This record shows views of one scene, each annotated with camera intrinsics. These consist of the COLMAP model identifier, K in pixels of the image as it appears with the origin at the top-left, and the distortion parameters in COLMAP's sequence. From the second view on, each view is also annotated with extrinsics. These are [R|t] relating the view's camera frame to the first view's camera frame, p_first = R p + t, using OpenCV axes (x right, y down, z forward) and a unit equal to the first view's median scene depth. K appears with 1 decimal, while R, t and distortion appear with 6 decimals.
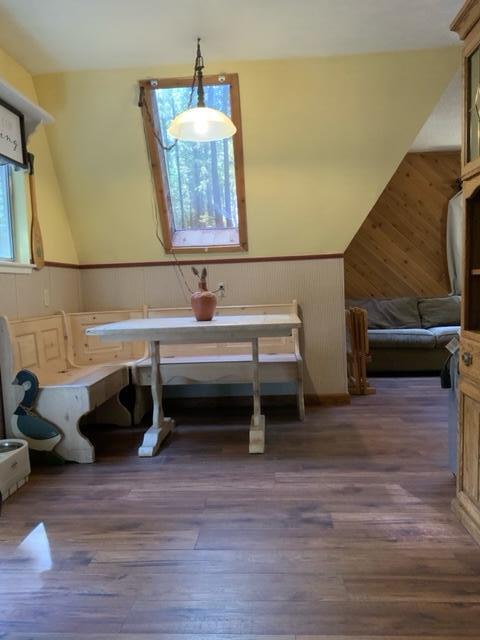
lens RADIAL K [[531.4, 0, 240.0], [0, 531.4, 320.0], [0, 0, 1]] dist [0.070813, -0.159409]
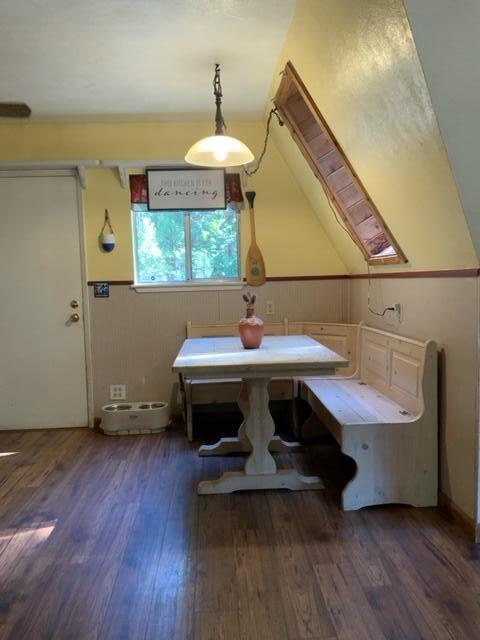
lens RADIAL K [[531.4, 0, 240.0], [0, 531.4, 320.0], [0, 0, 1]] dist [0.070813, -0.159409]
pose [[0.110378, 0.111088, -0.987662, 0.950799], [-0.036664, 0.993513, 0.107648, -0.164583], [0.993213, 0.024330, 0.113735, 0.941196]]
